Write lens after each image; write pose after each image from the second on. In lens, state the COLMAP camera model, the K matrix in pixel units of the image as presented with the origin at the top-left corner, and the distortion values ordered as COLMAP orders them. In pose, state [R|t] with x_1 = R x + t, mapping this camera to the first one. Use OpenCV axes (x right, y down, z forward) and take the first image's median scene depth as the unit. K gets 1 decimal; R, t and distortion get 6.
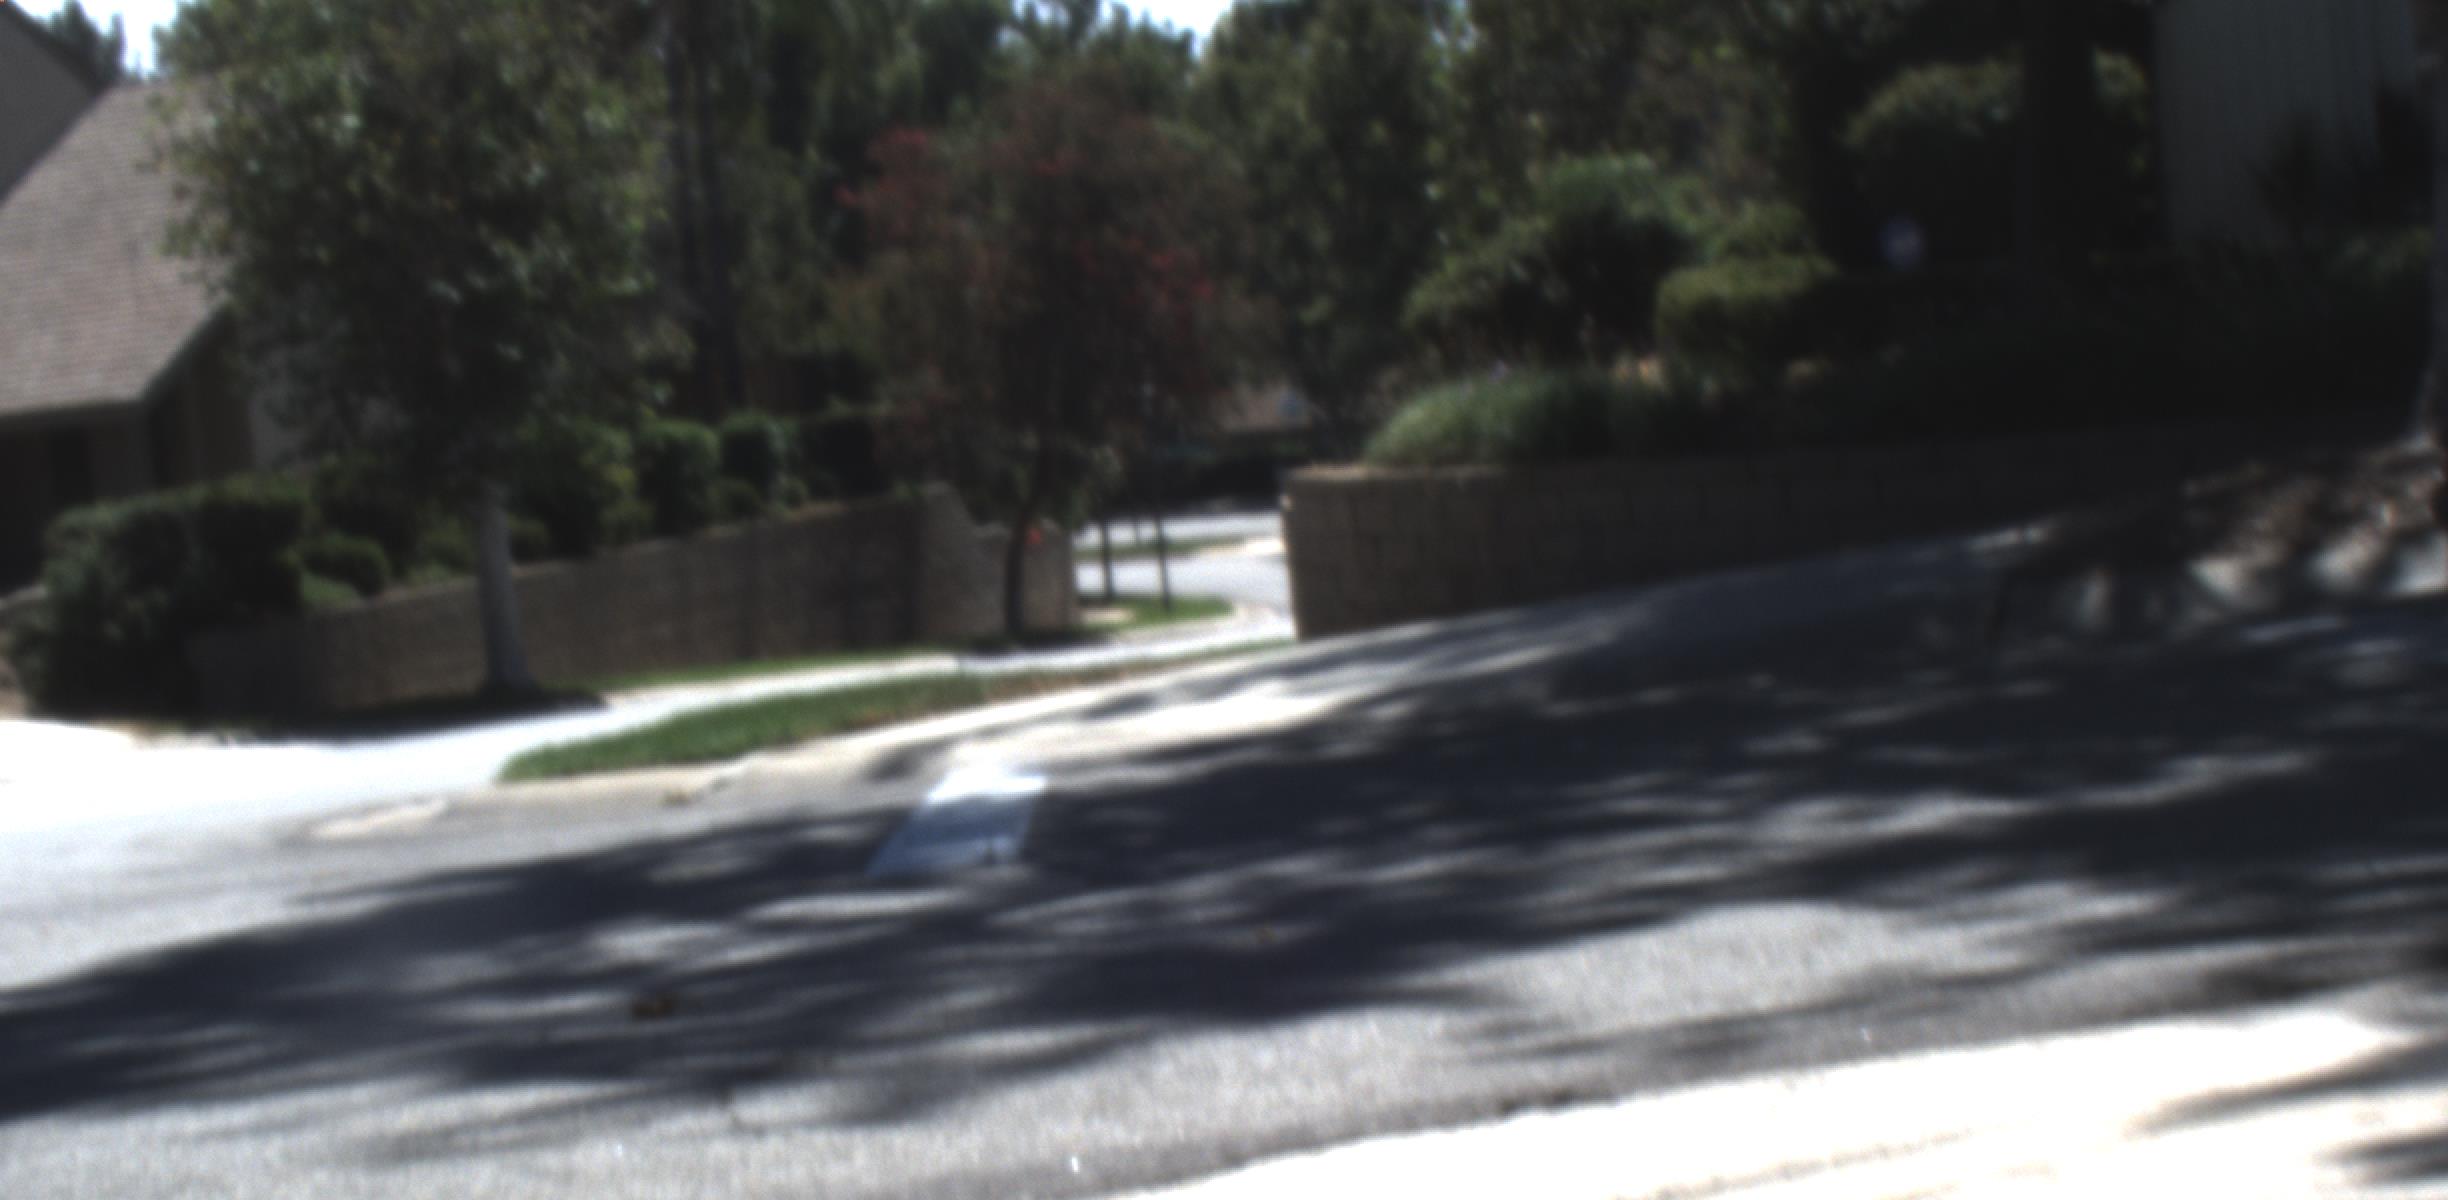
lens RADIAL K [[4830.5, 0, 1290.4], [0, 4830.5, 1023.0], [0, 0, 1]] dist [-0.179385, 0.872841]
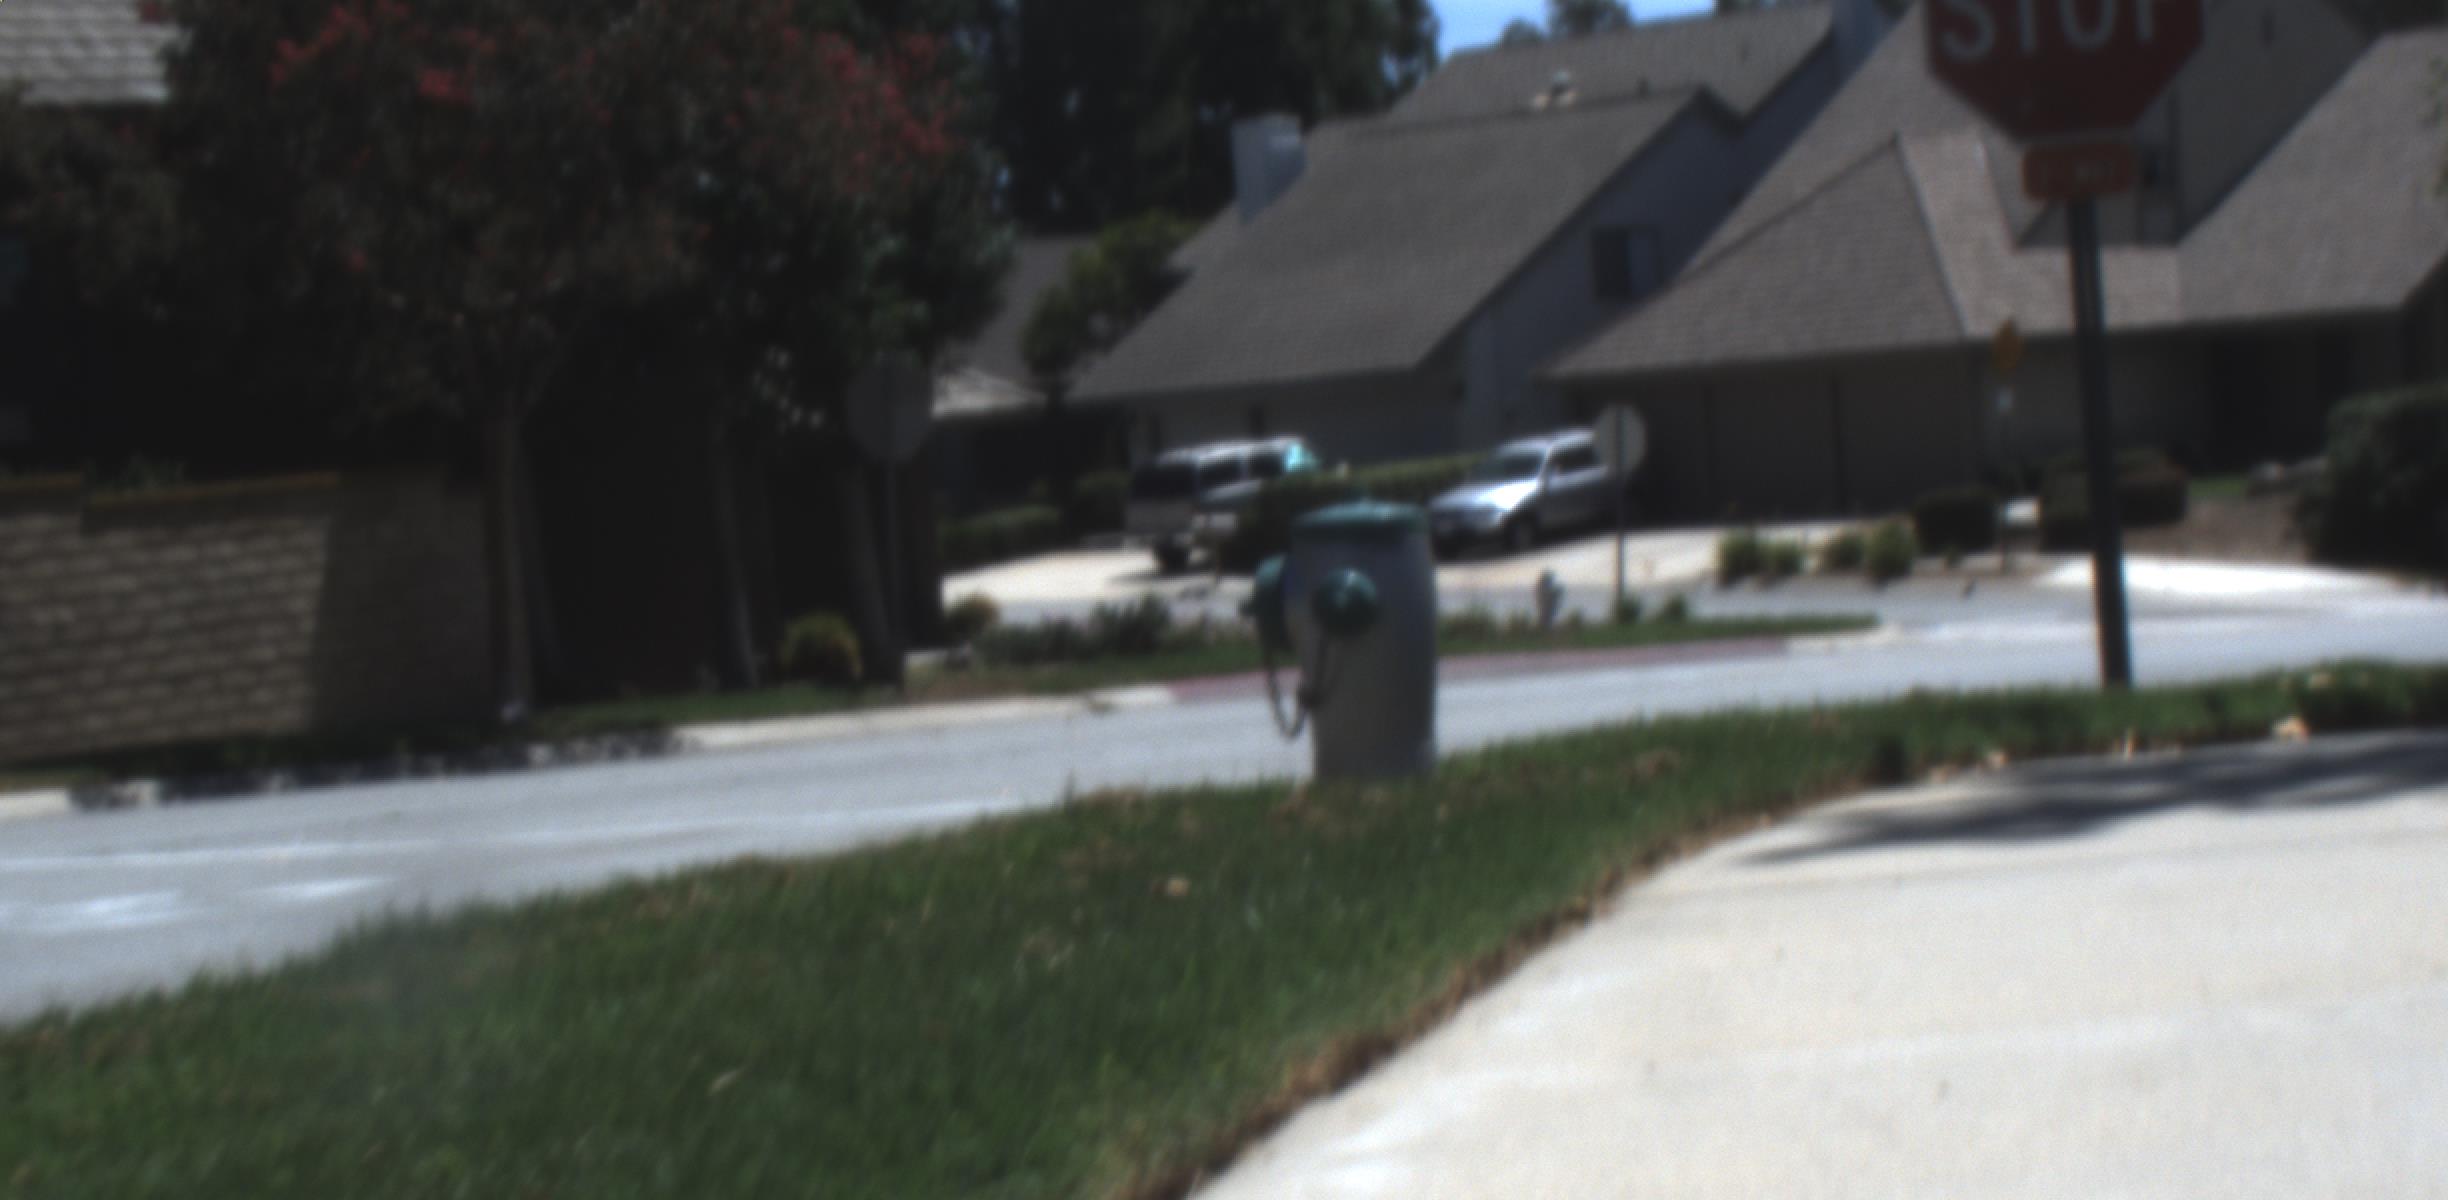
lens RADIAL K [[4830.5, 0, 1290.4], [0, 4830.5, 1023.0], [0, 0, 1]] dist [-0.179385, 0.872841]
pose [[0.906401, 0.084874, -0.413803, 0.023706], [-0.073215, 0.996346, 0.043987, 0.018936], [0.416024, -0.009574, 0.909303, -0.239958]]
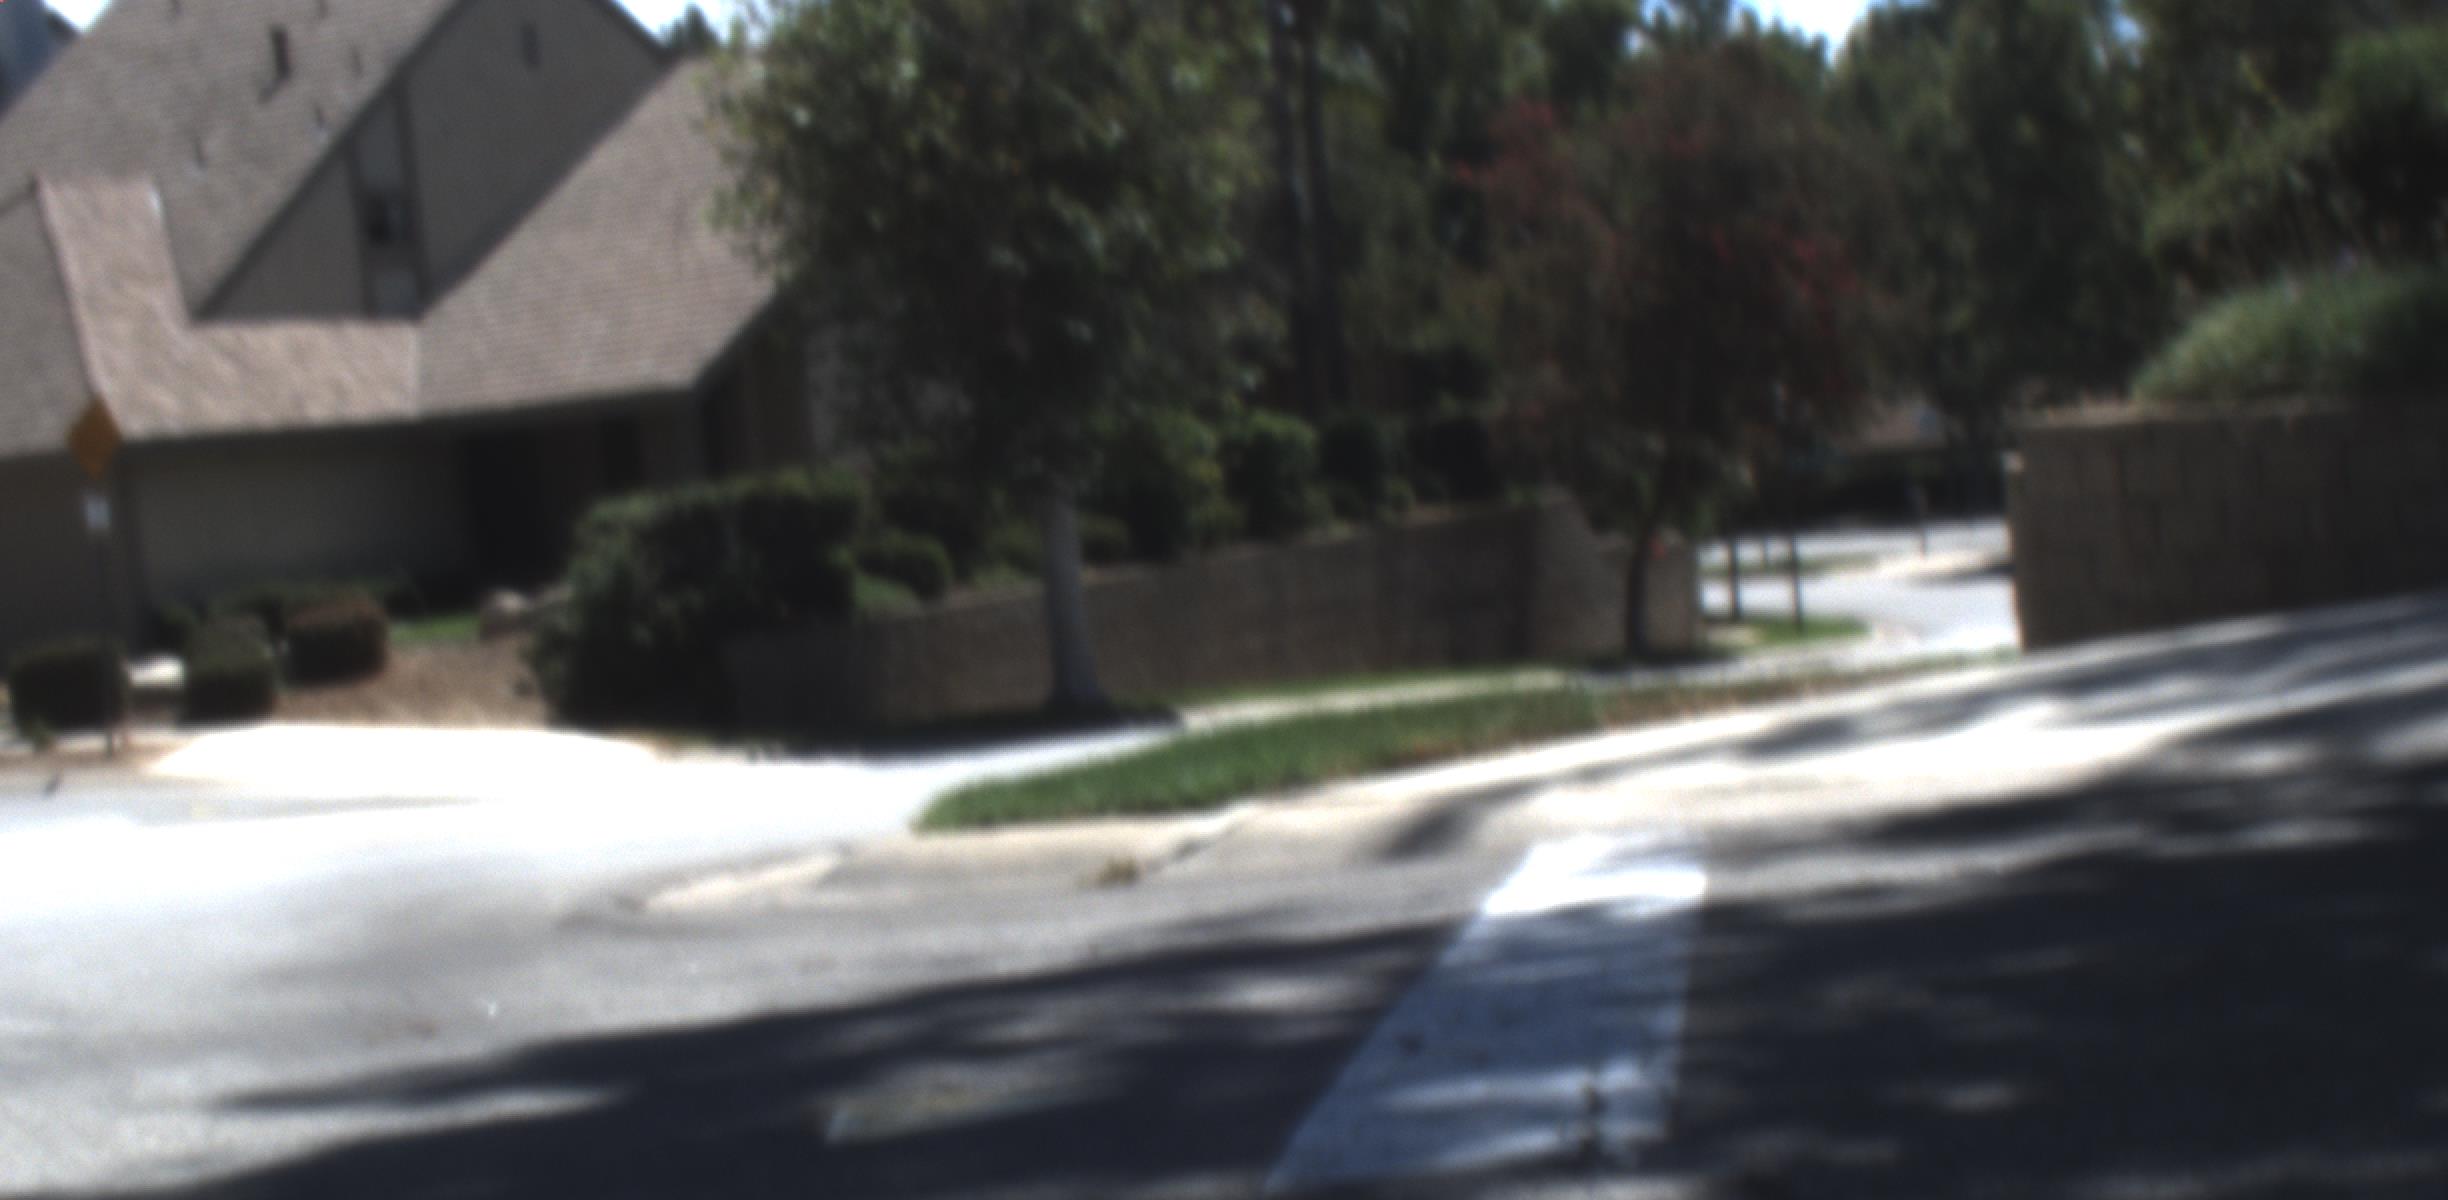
lens RADIAL K [[4830.5, 0, 1290.4], [0, 4830.5, 1023.0], [0, 0, 1]] dist [-0.179385, 0.872841]
pose [[0.991792, 0.020572, -0.126196, -0.006405], [-0.021172, 0.999770, -0.003417, -0.007083], [0.126096, 0.006060, 0.991999, 0.104521]]
